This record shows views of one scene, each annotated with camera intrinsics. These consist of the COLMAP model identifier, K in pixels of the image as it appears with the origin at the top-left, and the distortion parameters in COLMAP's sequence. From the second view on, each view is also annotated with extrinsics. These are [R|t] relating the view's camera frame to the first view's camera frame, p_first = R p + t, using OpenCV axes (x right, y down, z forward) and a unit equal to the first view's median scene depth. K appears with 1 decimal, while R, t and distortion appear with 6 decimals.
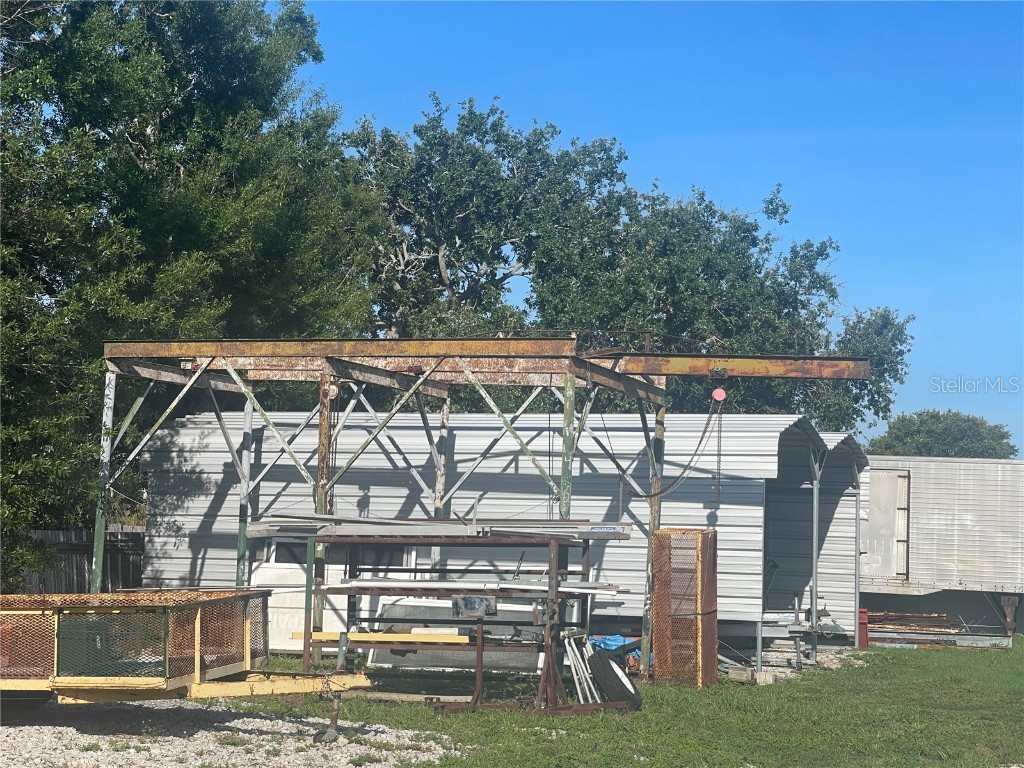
lens RADIAL K [[1934.4, 0, 512.0], [0, 1934.4, 384.0], [0, 0, 1]] dist [0.138638, 0.164938]
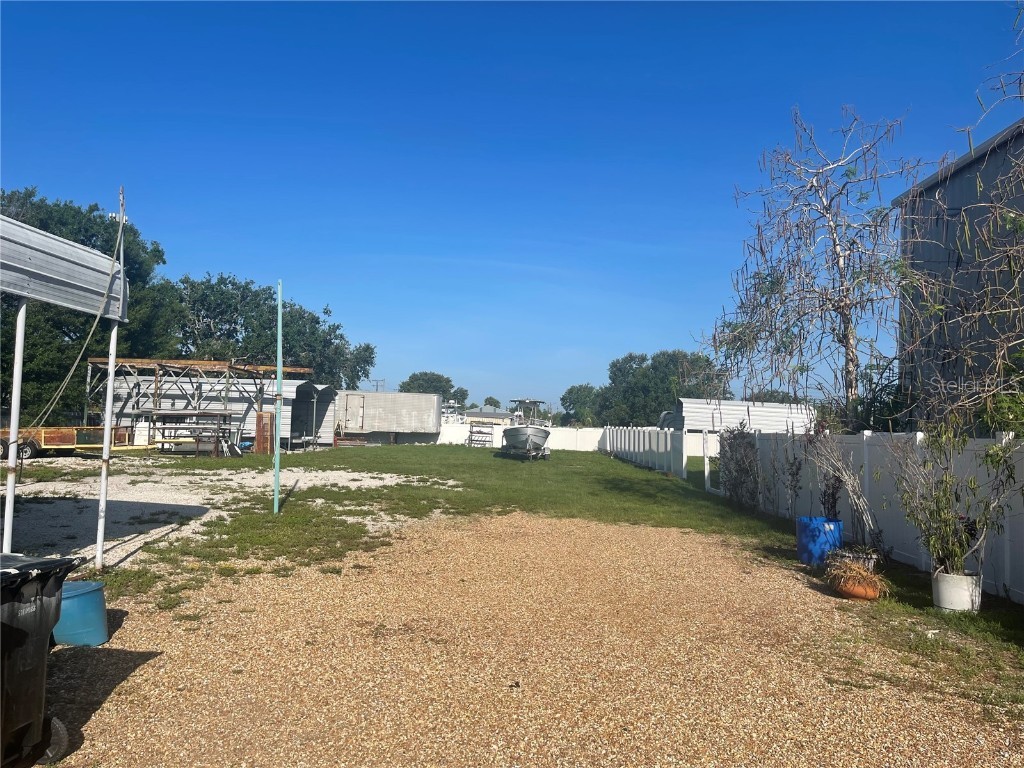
lens RADIAL K [[743.3, 0, 512.0], [0, 743.3, 384.0], [0, 0, 1]] dist [-0.000912, -0.003105]
pose [[0.950592, 0.015819, 0.310039, 0.086537], [-0.026245, 0.999221, 0.029485, -0.028958], [-0.309331, -0.036165, 0.950267, -0.429077]]
